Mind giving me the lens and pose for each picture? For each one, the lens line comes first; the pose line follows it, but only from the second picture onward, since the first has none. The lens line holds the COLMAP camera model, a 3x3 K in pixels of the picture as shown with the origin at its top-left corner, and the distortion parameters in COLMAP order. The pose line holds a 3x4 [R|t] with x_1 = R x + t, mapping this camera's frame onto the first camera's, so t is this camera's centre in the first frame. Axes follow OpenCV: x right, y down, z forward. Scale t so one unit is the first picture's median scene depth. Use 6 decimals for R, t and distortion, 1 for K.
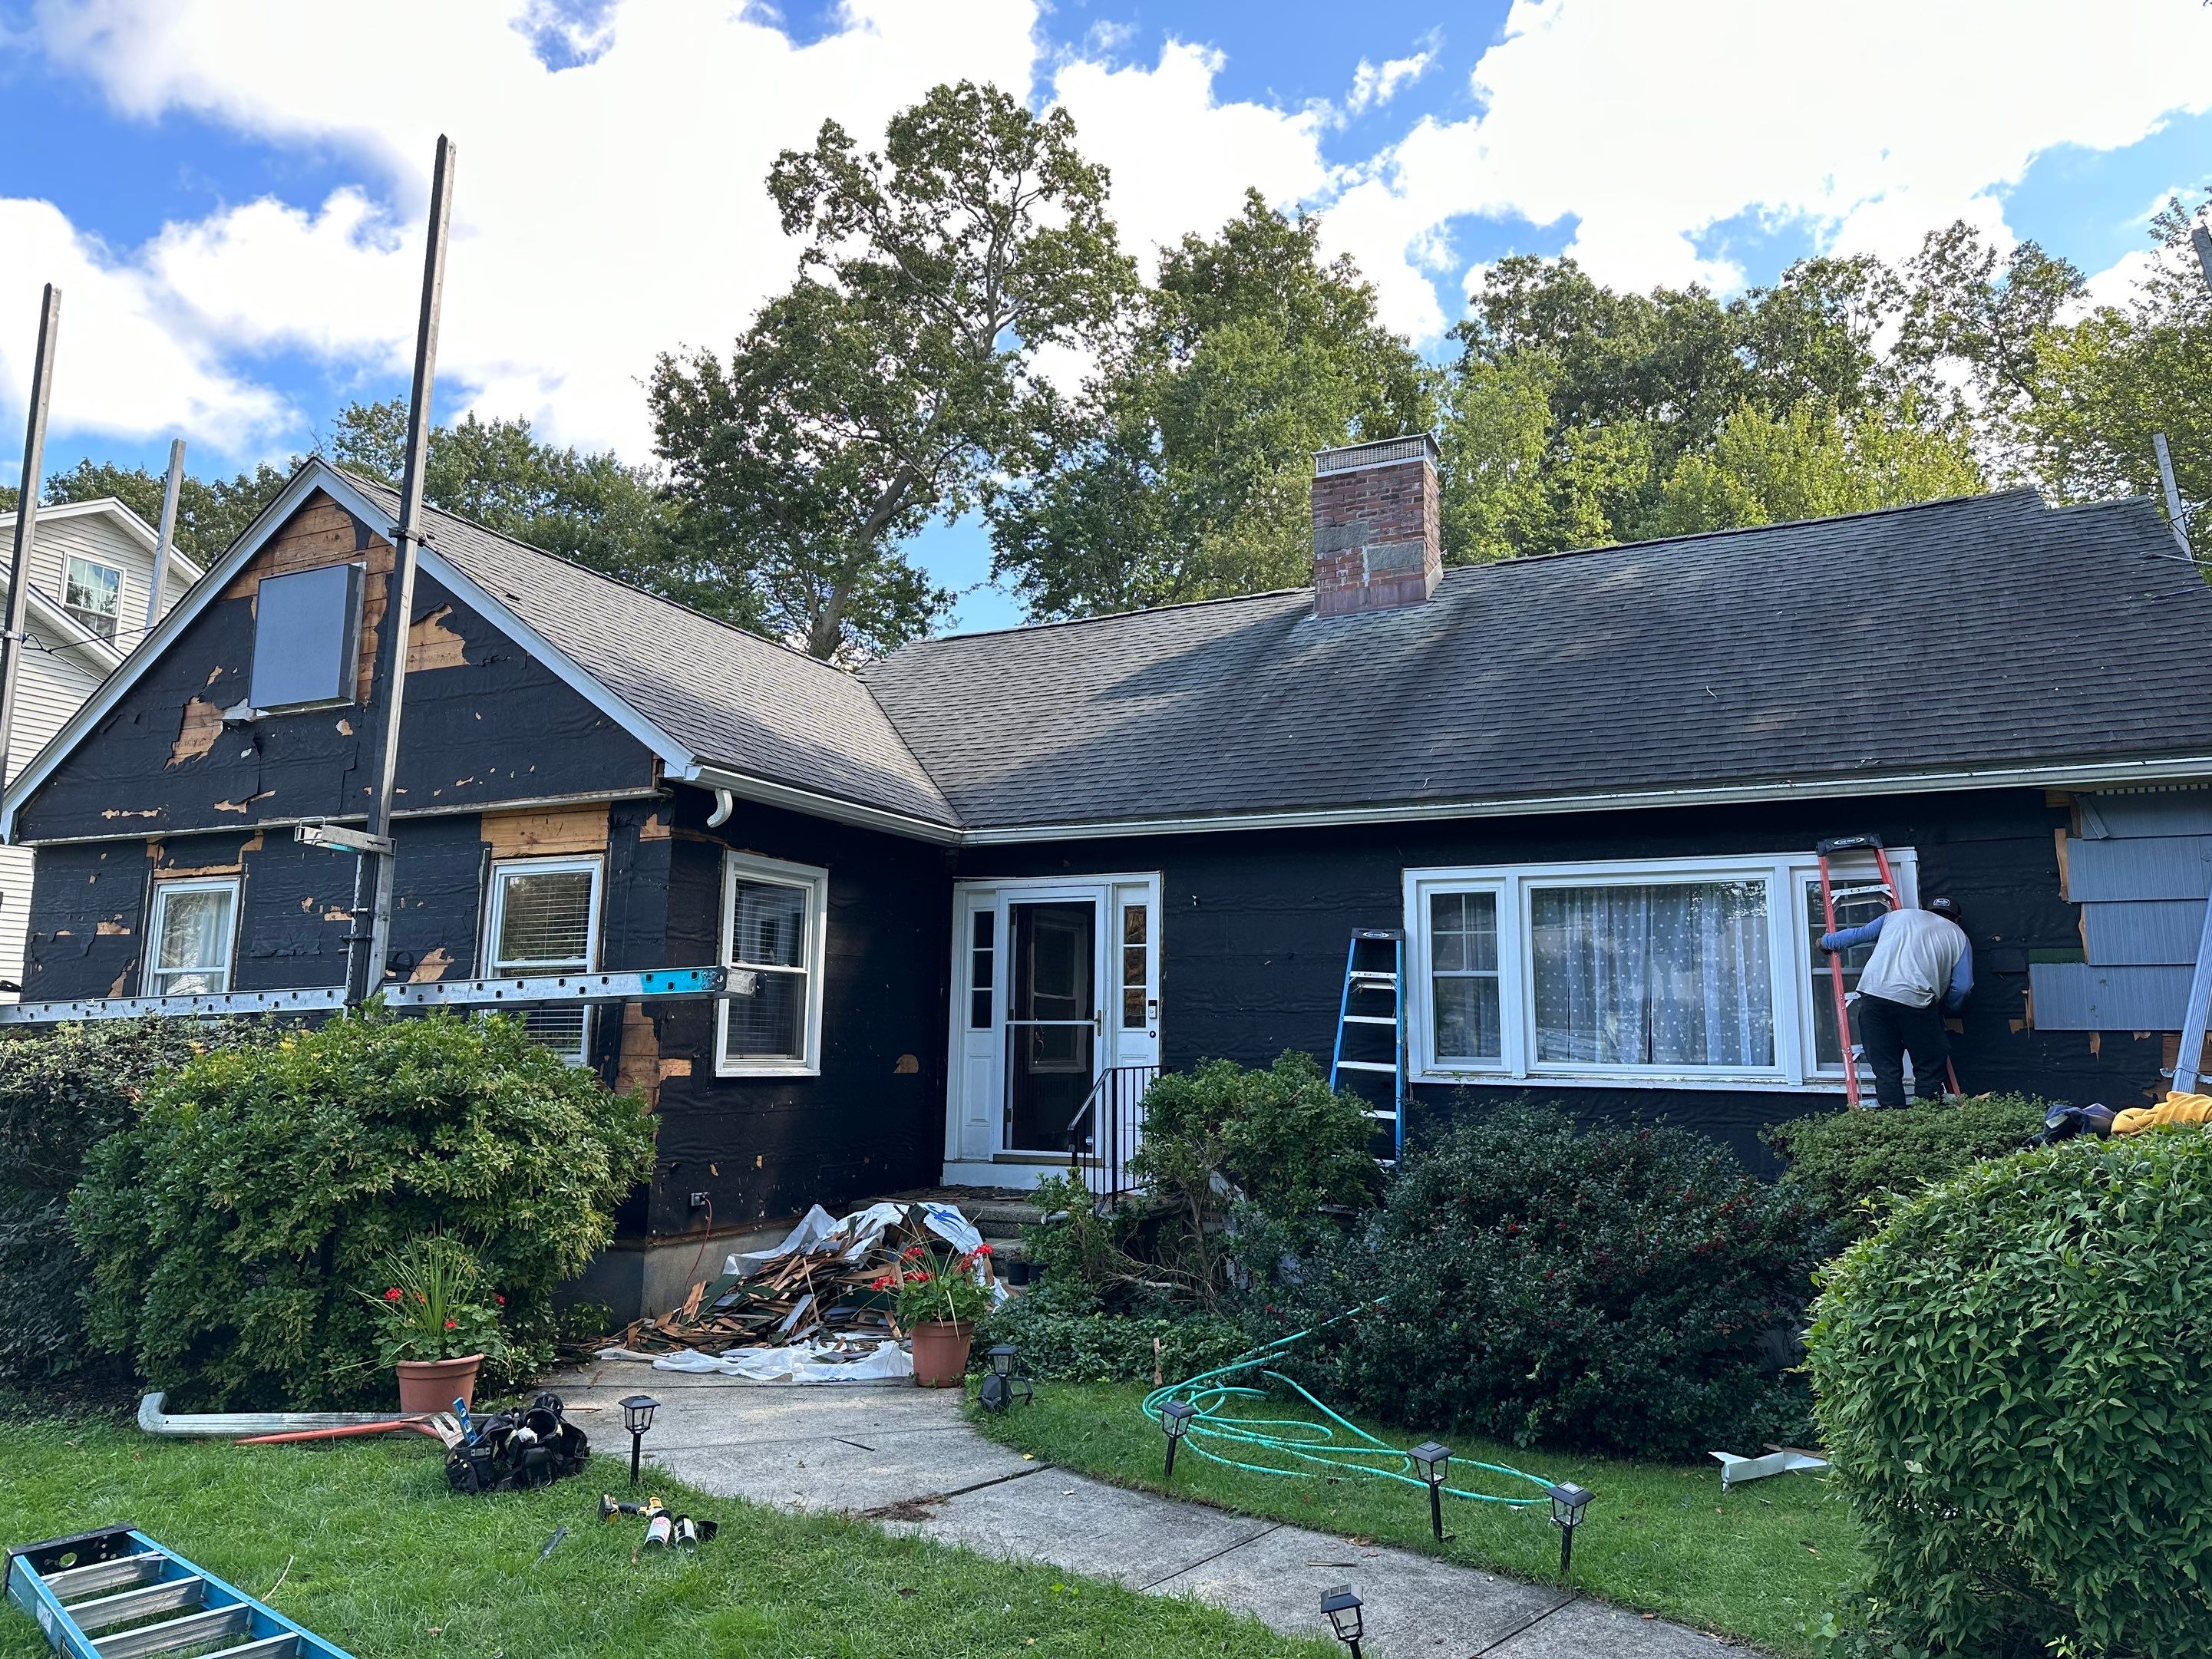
lens RADIAL K [[1538.3, 0, 1102.4], [0, 1538.3, 825.6], [0, 0, 1]] dist [0.078720, -0.078007]
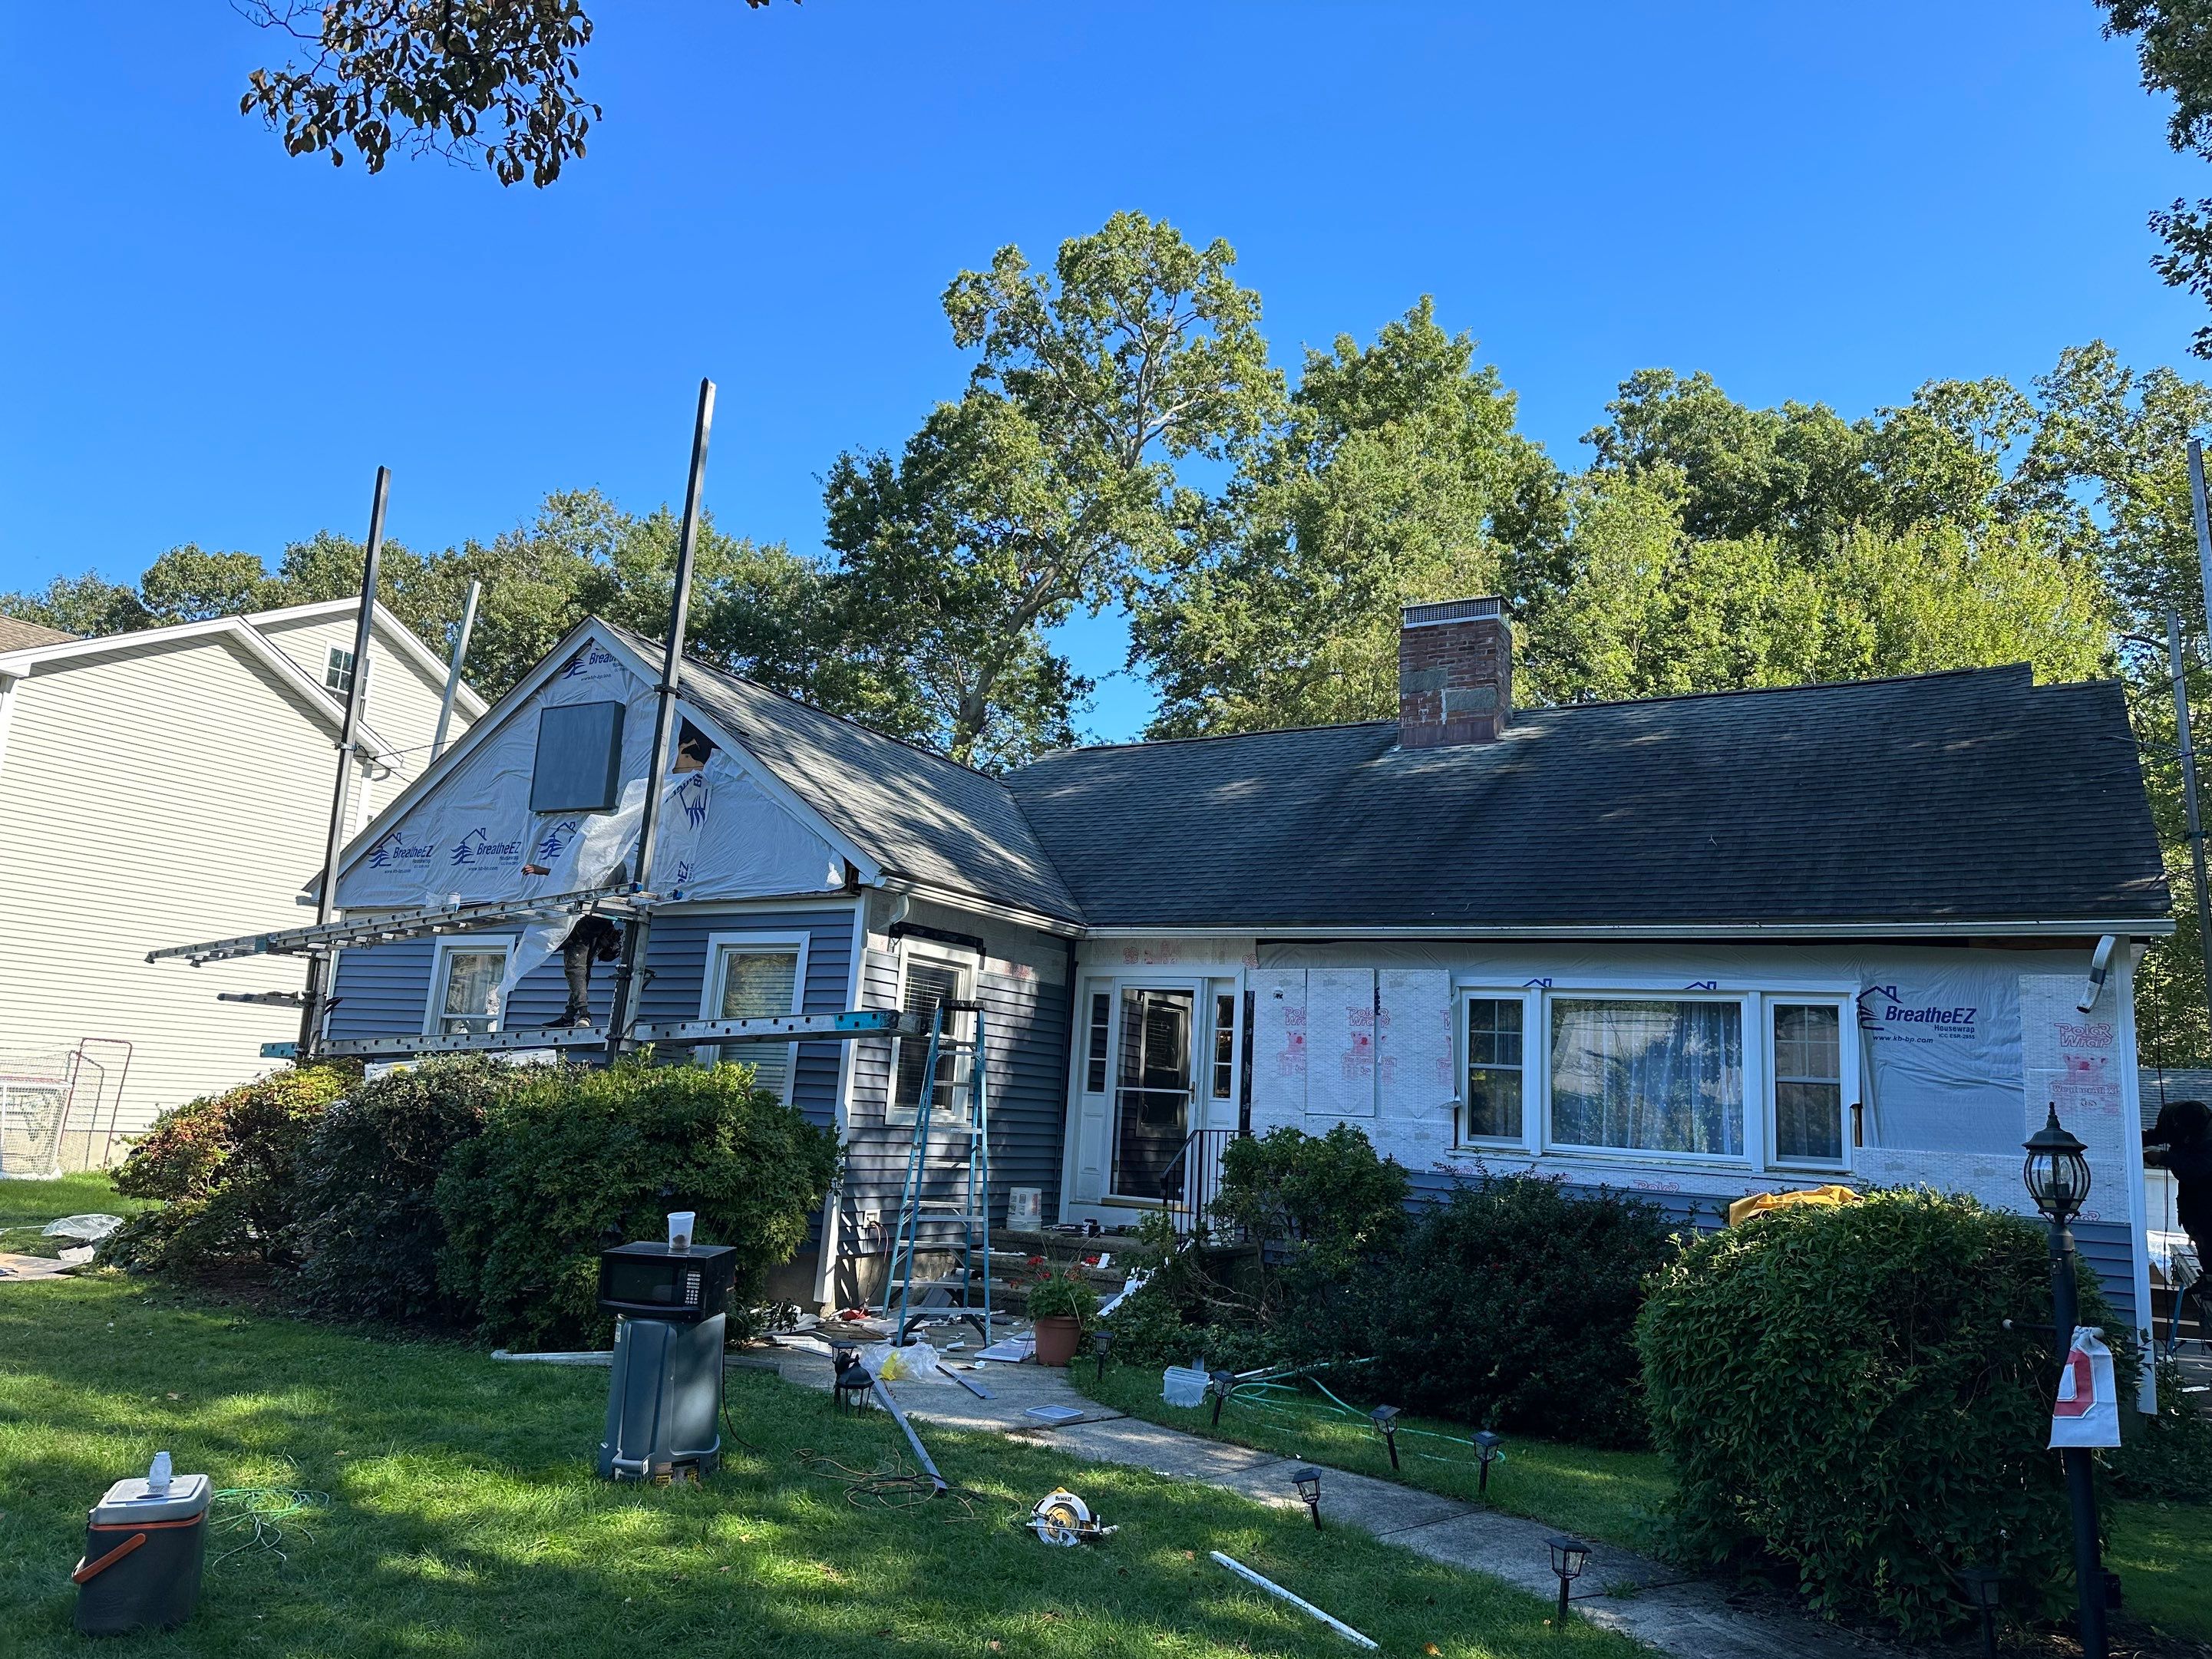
lens RADIAL K [[1538.3, 0, 1123.5], [0, 1538.3, 838.5], [0, 0, 1]] dist [0.078720, -0.078007]
pose [[0.996673, 0.035619, -0.073303, 0.023941], [-0.038164, 0.998706, -0.033623, -0.027101], [0.072011, 0.036308, 0.996743, -0.209586]]
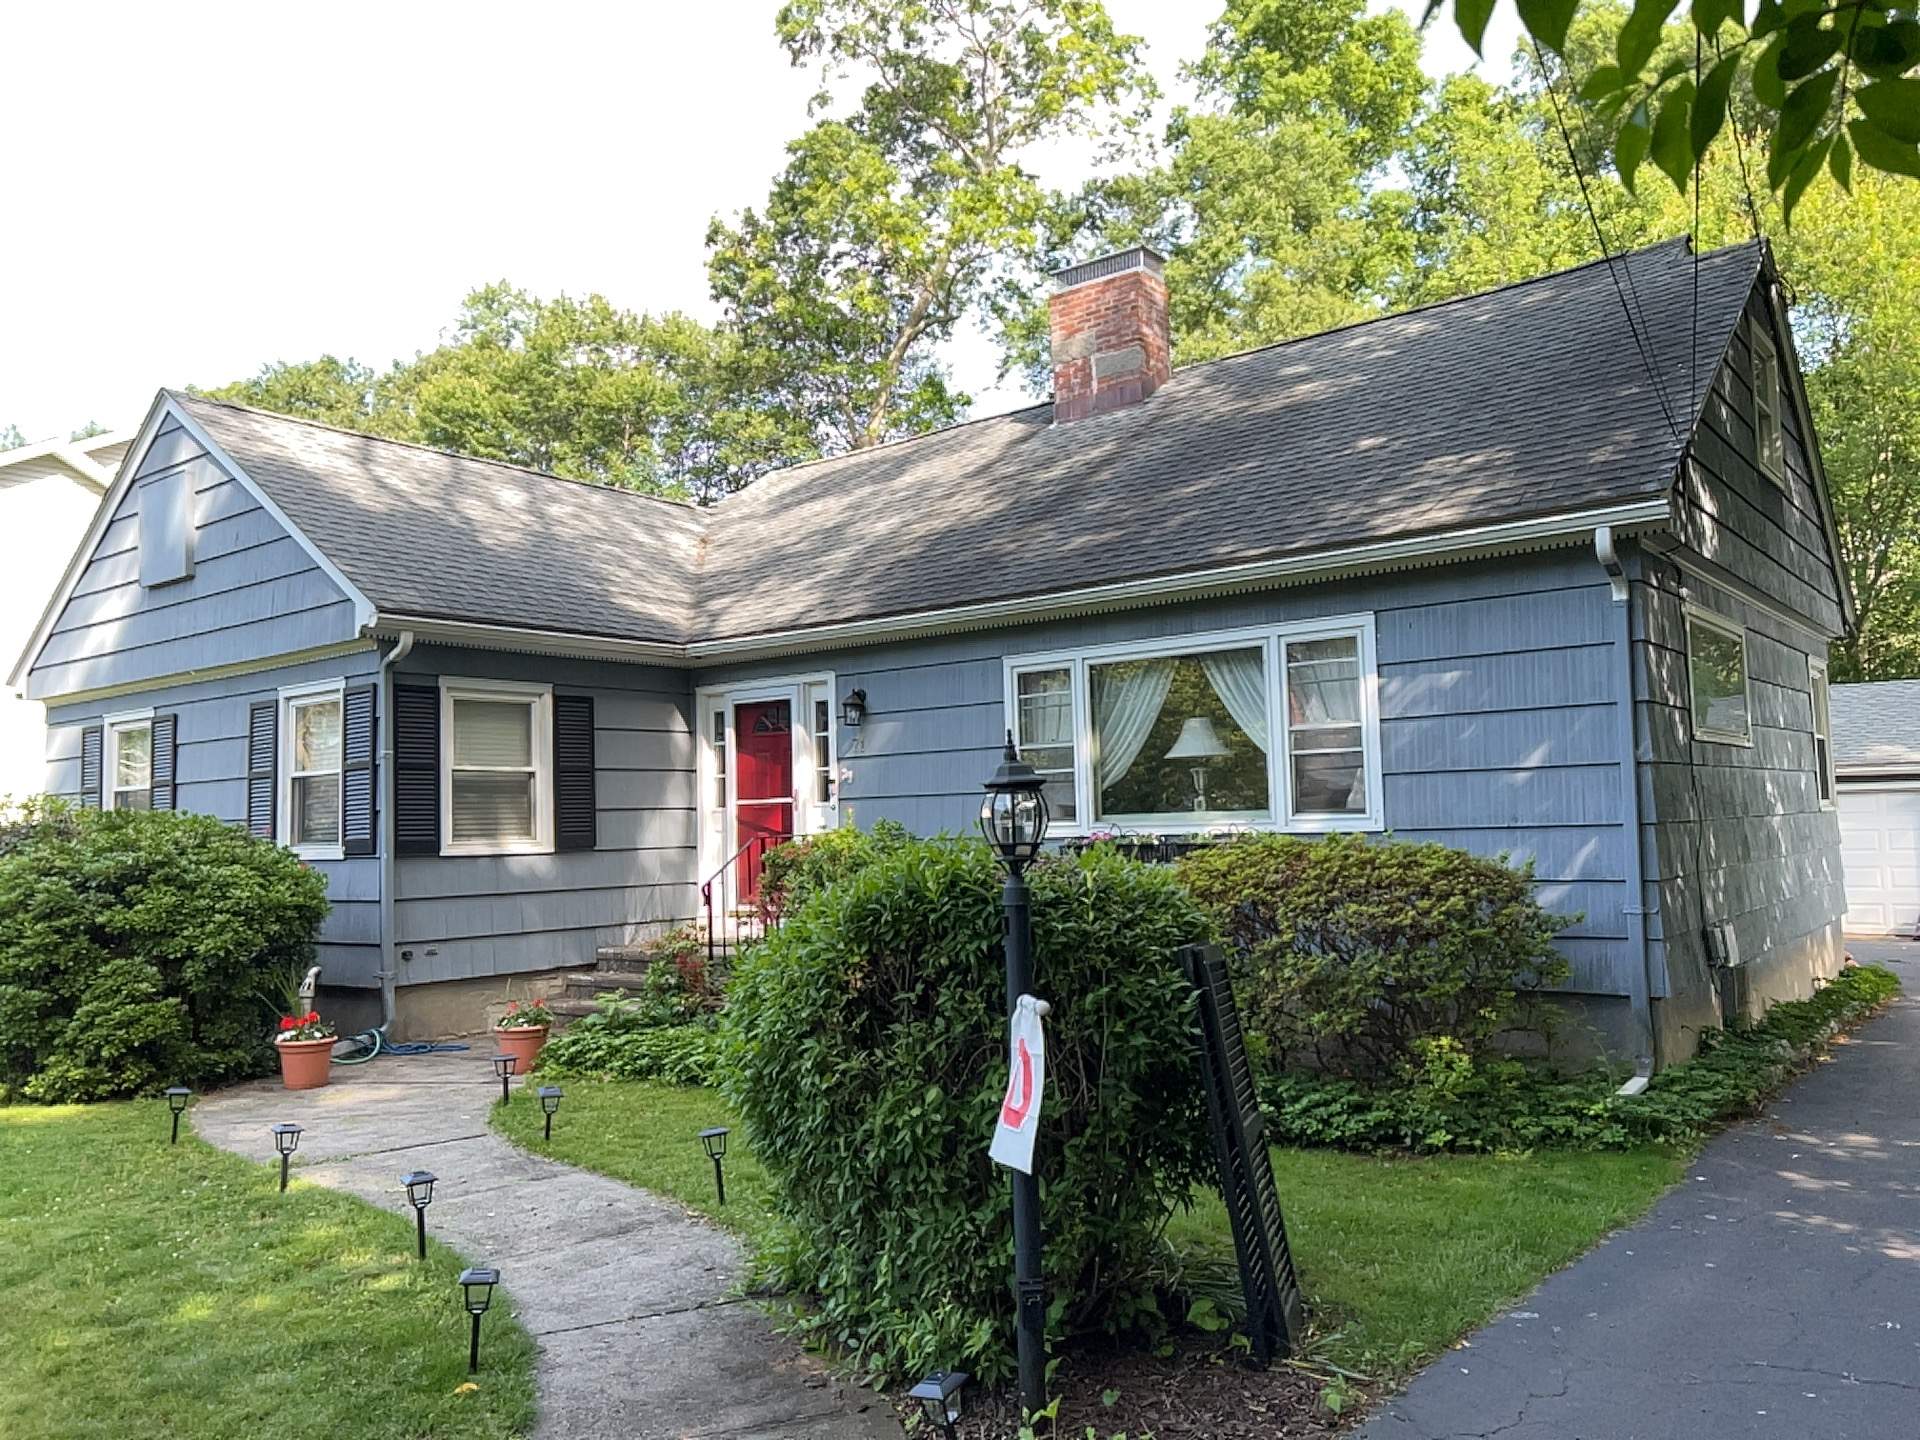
lens RADIAL K [[1453.2, 0, 967.6], [0, 1453.2, 738.1], [0, 0, 1]] dist [0.039007, -0.019065]
pose [[0.977665, -0.051425, -0.203782, 0.352371], [0.069170, 0.994317, 0.080930, -0.001284], [0.198462, -0.093218, 0.975665, -0.065546]]
